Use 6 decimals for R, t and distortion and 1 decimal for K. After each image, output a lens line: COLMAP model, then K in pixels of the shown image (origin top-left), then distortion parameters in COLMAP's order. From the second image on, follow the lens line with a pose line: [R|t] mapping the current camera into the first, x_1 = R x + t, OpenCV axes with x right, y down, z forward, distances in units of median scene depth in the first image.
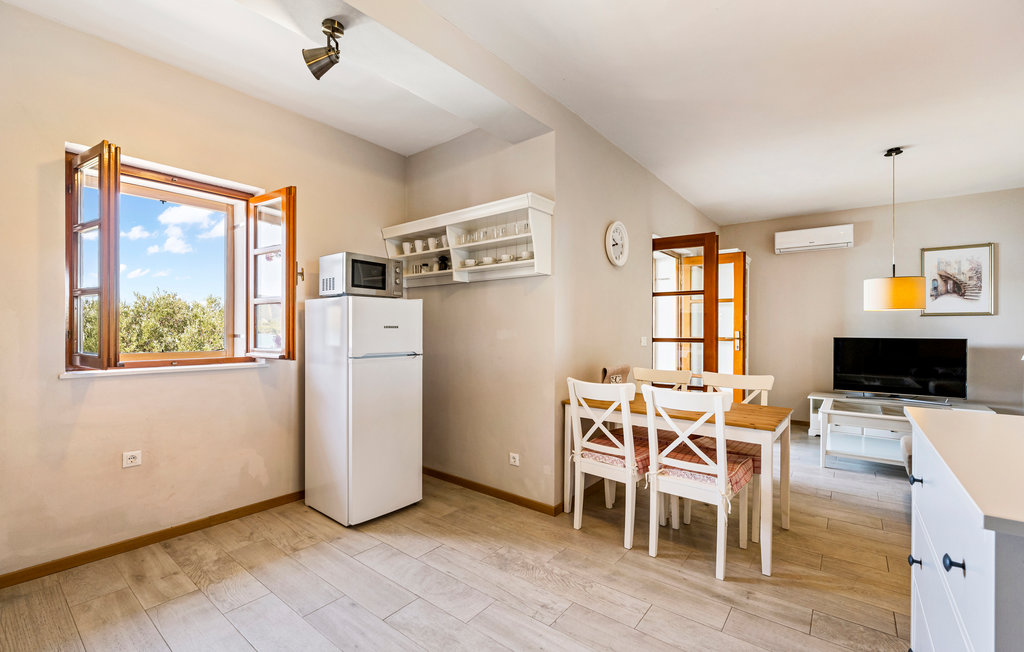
lens RADIAL K [[423.1, 0, 509.2], [0, 423.1, 330.4], [0, 0, 1]] dist [-0.002947, -0.000032]
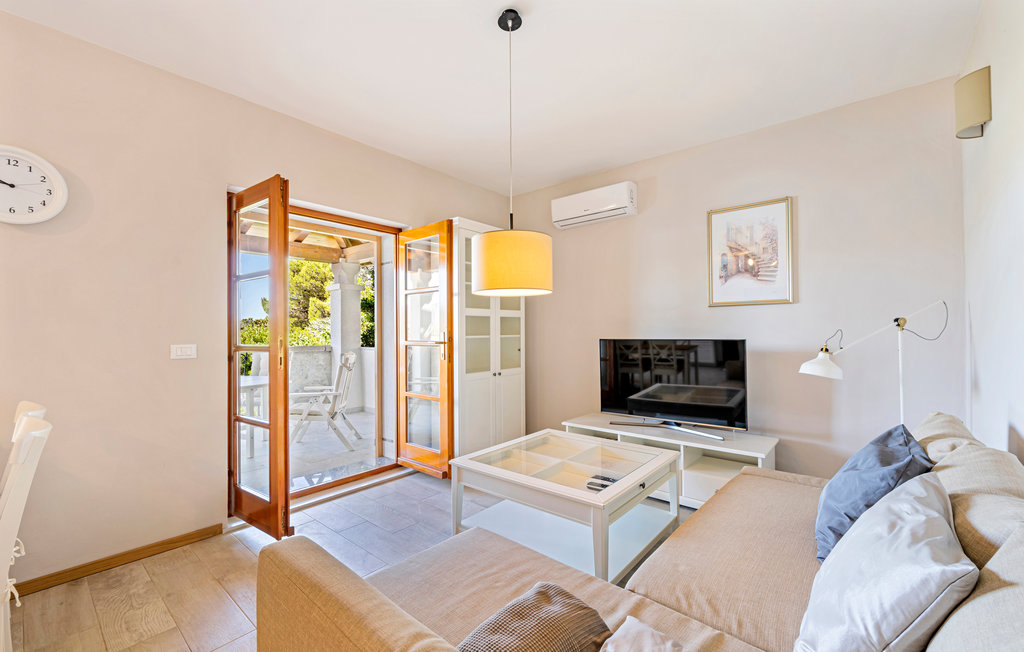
lens RADIAL K [[423.1, 0, 512.0], [0, 423.1, 322.3], [0, 0, 1]] dist [-0.002947, -0.000032]
pose [[0.999383, -0.017971, -0.030164, 0.685862], [0.017234, 0.999551, -0.024505, 0.002609], [0.030591, 0.023970, 0.999245, 0.300798]]
